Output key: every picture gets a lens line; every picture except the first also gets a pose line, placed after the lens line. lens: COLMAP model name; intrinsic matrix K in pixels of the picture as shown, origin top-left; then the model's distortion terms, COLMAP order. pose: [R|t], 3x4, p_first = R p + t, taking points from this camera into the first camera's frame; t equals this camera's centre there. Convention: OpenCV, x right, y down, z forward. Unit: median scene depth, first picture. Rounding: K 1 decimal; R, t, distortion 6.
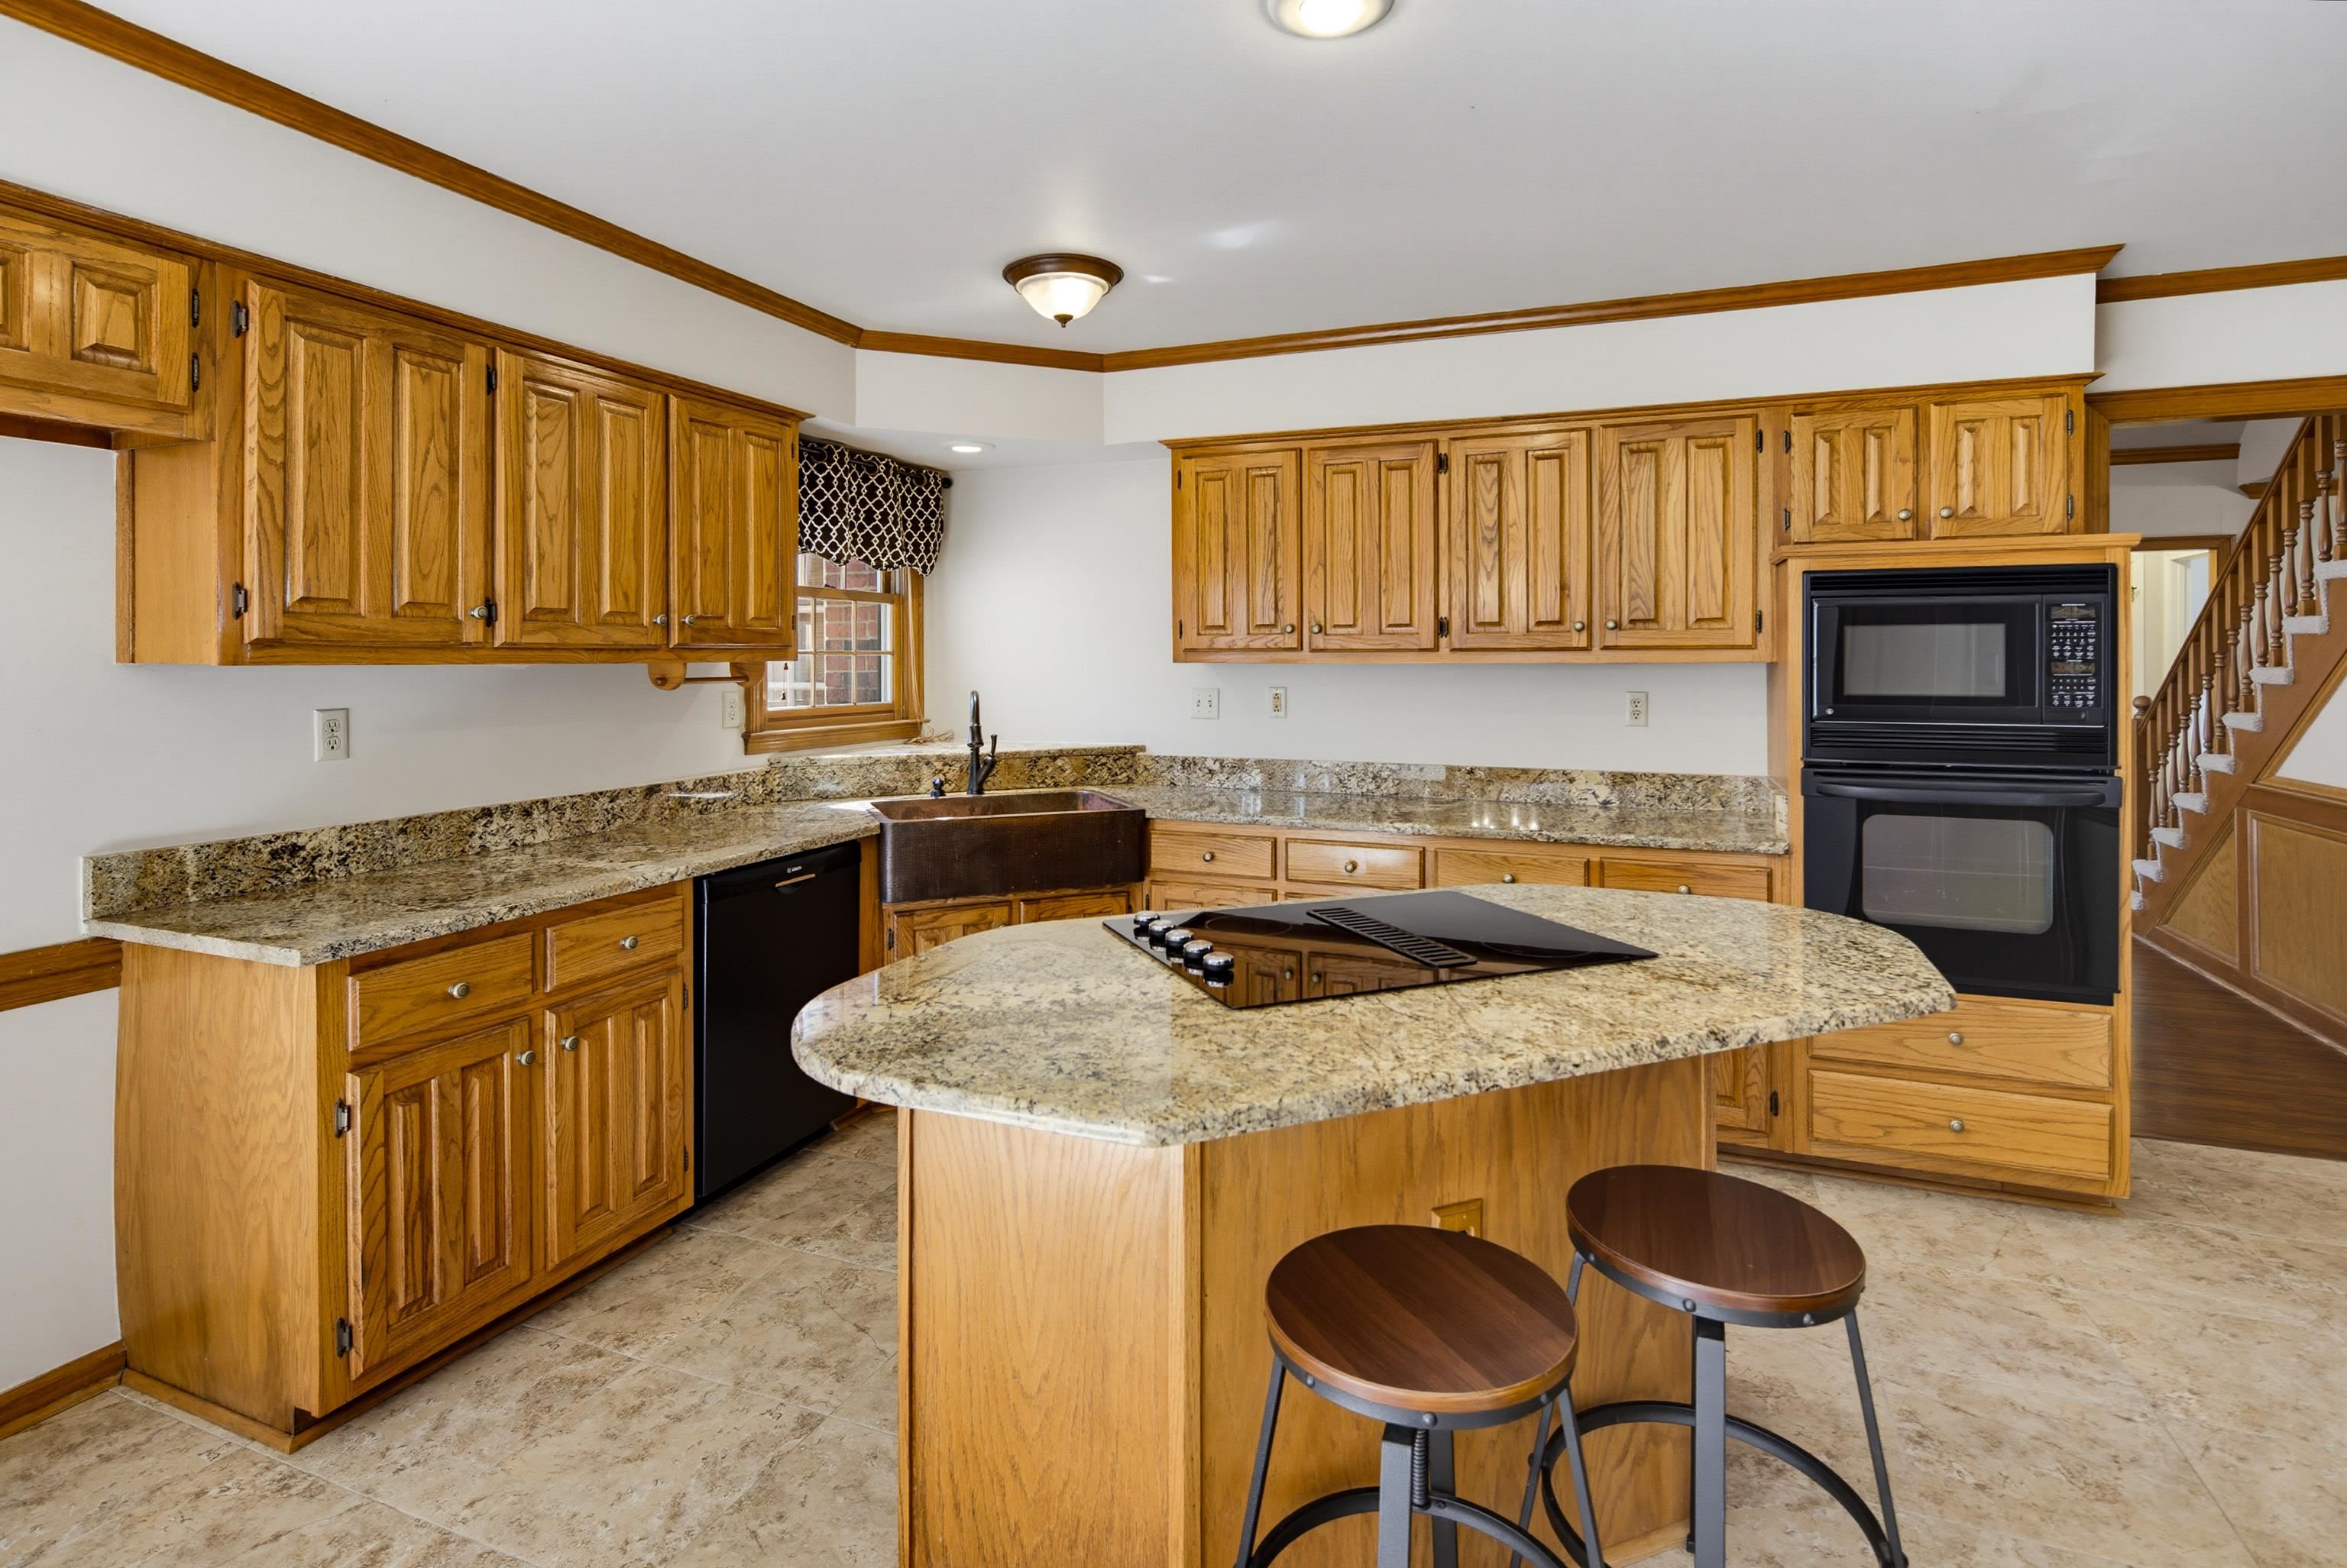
lens RADIAL K [[1130.6, 0, 1177.7], [0, 1130.6, 665.2], [0, 0, 1]] dist [0.004256, -0.003596]
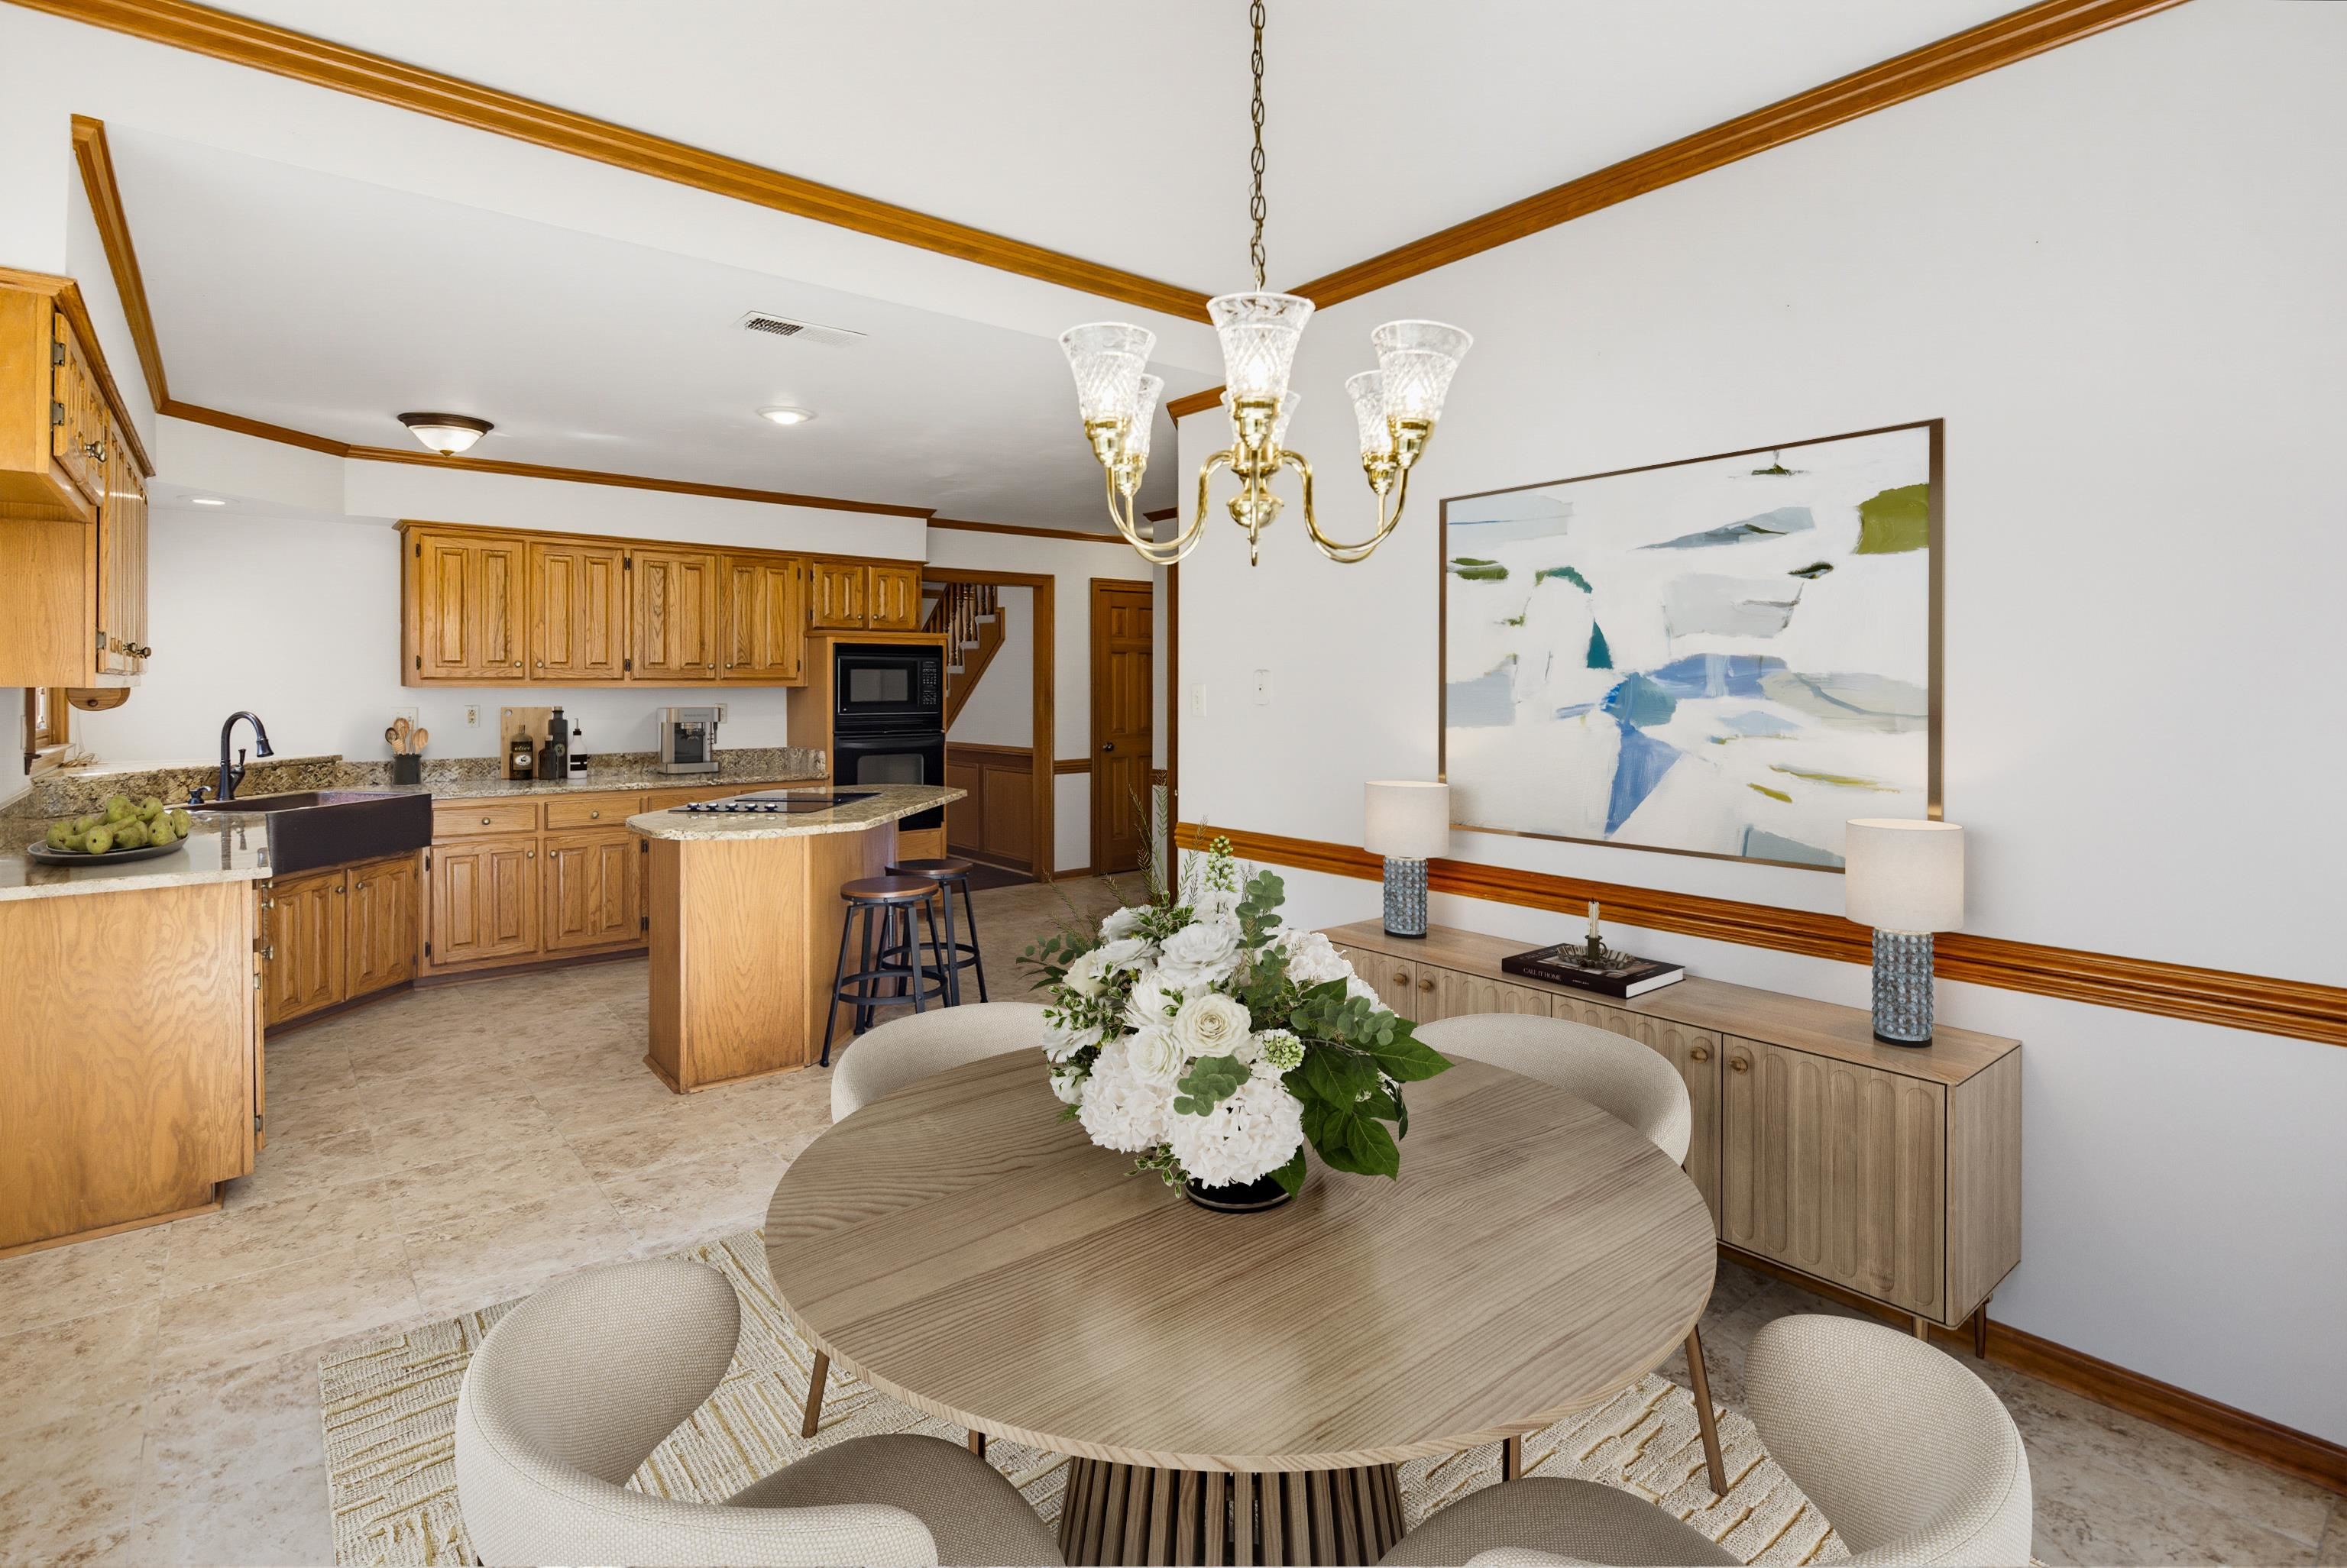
lens RADIAL K [[1130.6, 0, 1157.9], [0, 1130.6, 685.0], [0, 0, 1]] dist [0.004256, -0.003596]
pose [[0.489146, 0.000341, 0.872202, -0.842482], [0.004210, 0.999987, -0.002752, 0.002827], [-0.872192, 0.005018, 0.489138, -0.471942]]
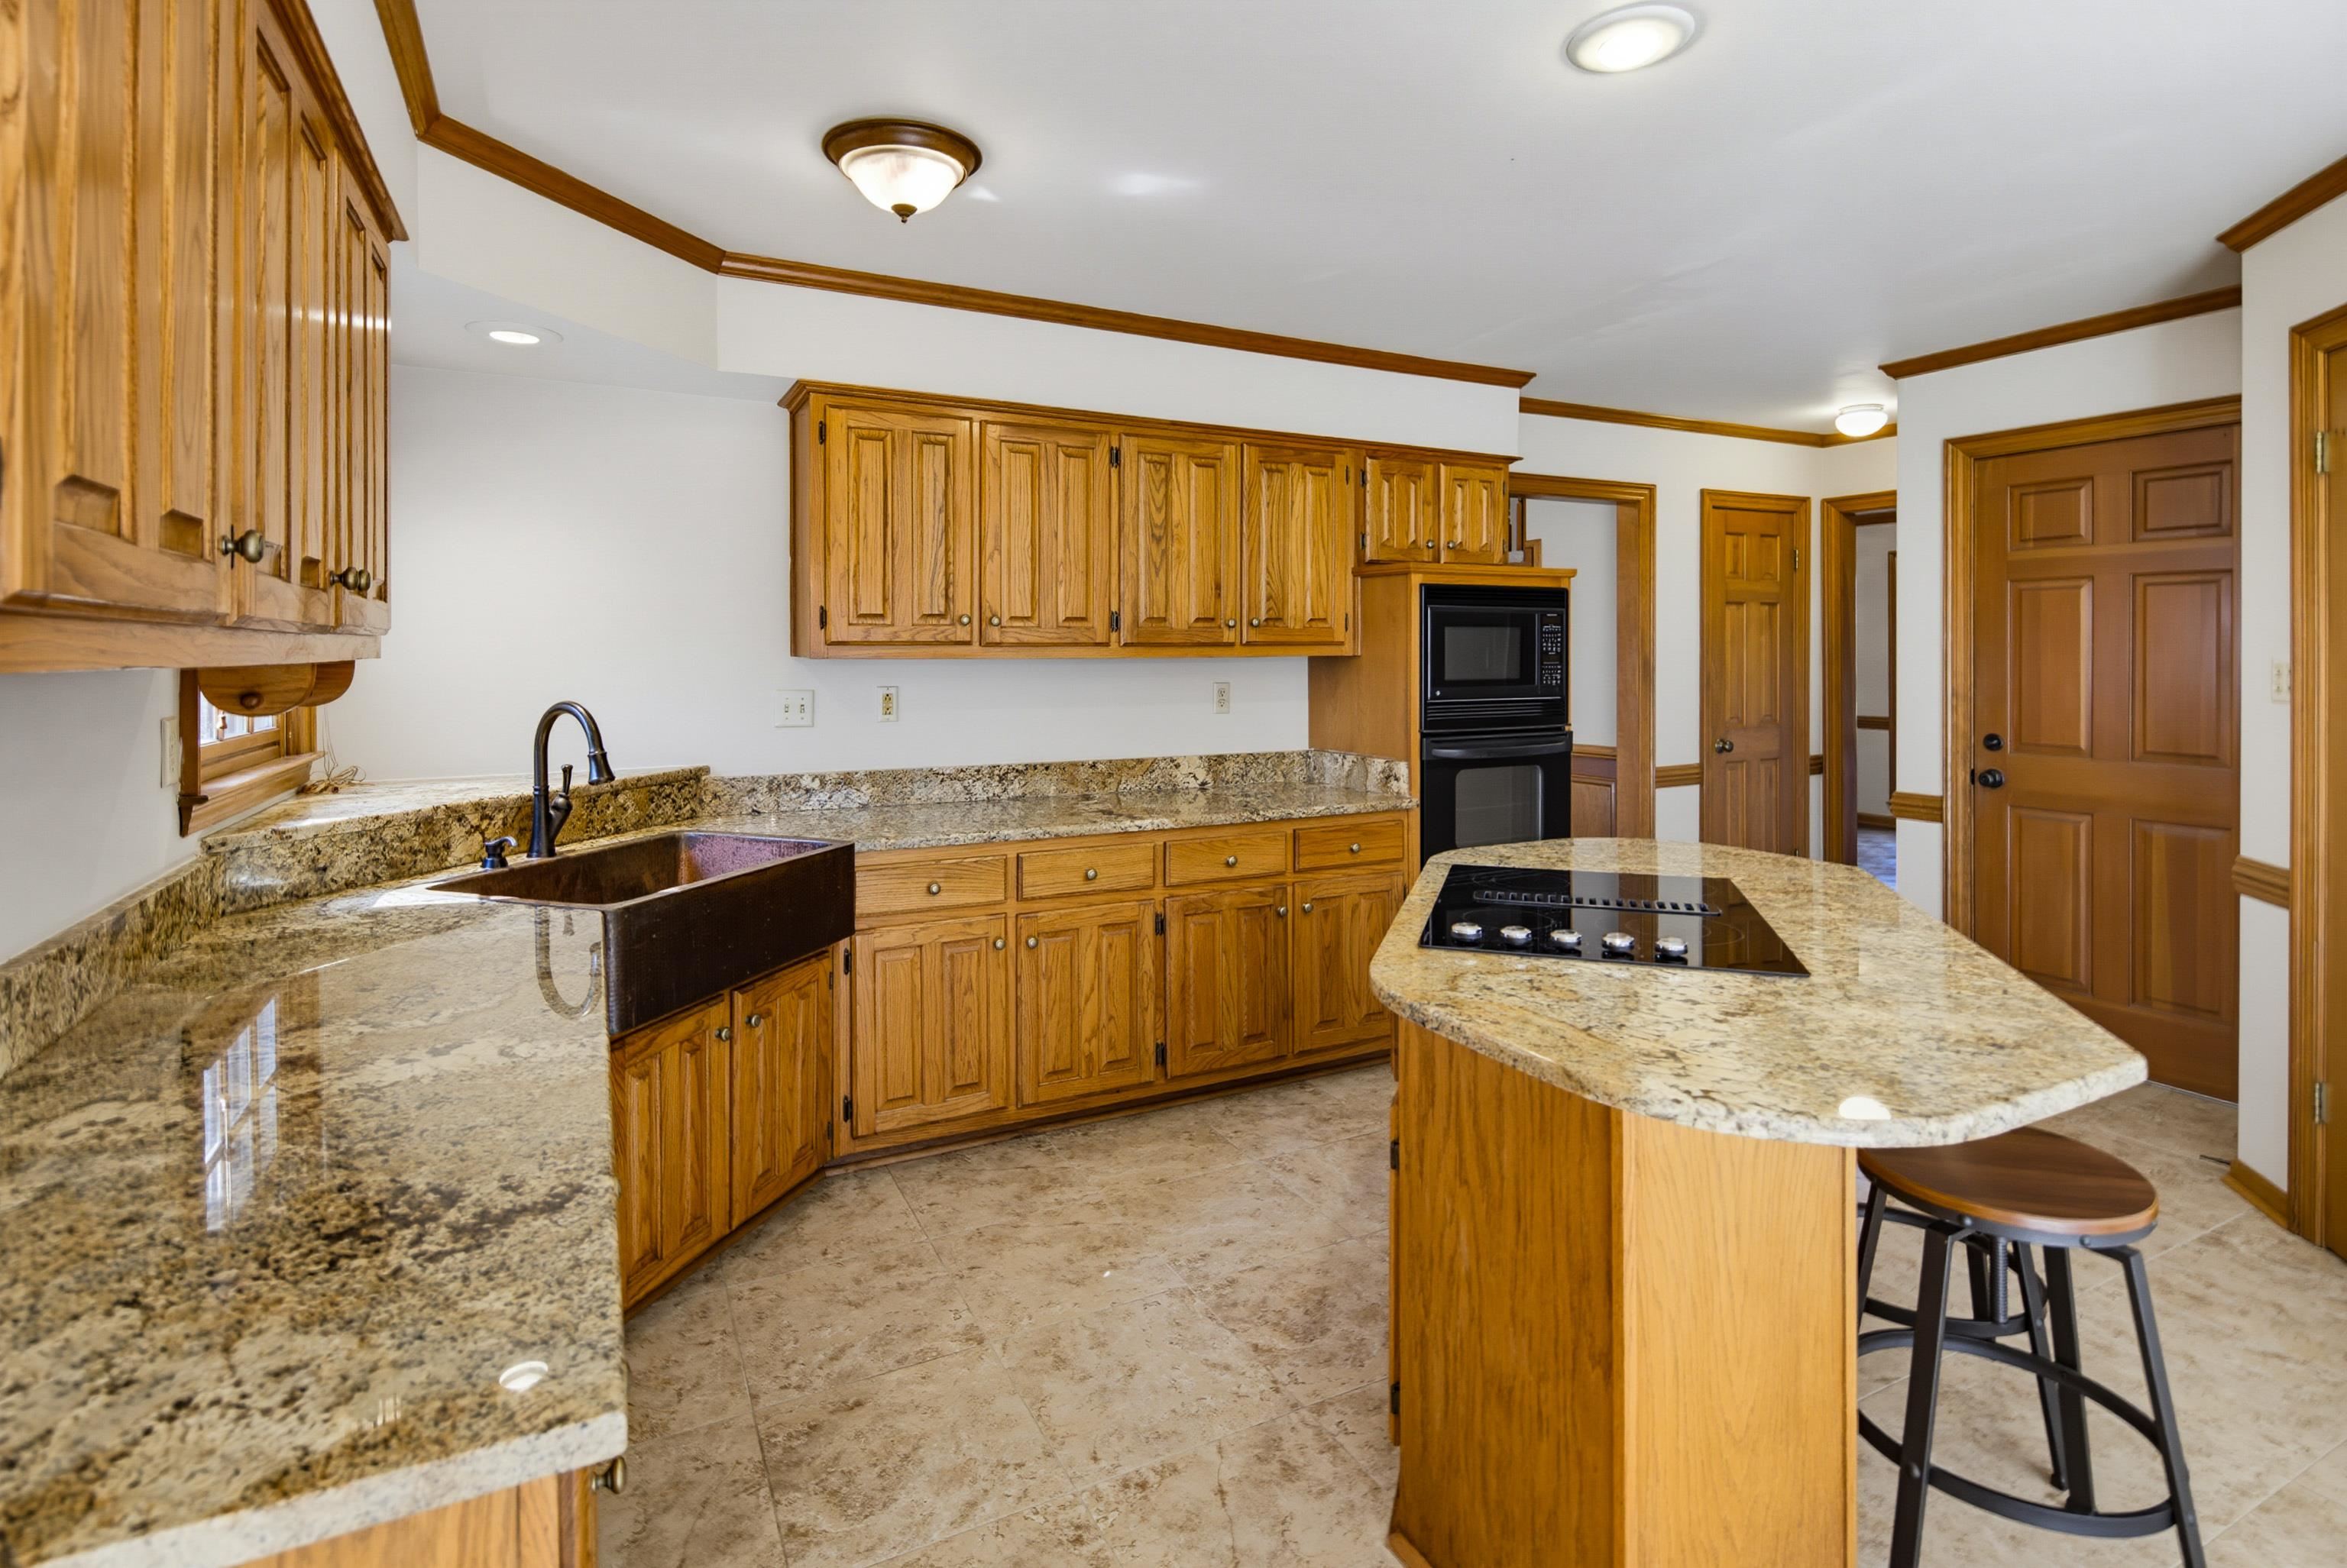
lens RADIAL K [[1130.6, 0, 1157.0], [0, 1130.6, 657.6], [0, 0, 1]] dist [0.004256, -0.003596]
pose [[0.661798, -0.003815, 0.749672, -0.510361], [0.006092, 0.999981, -0.000290, -0.001255], [-0.749657, 0.004759, 0.661809, 0.328969]]
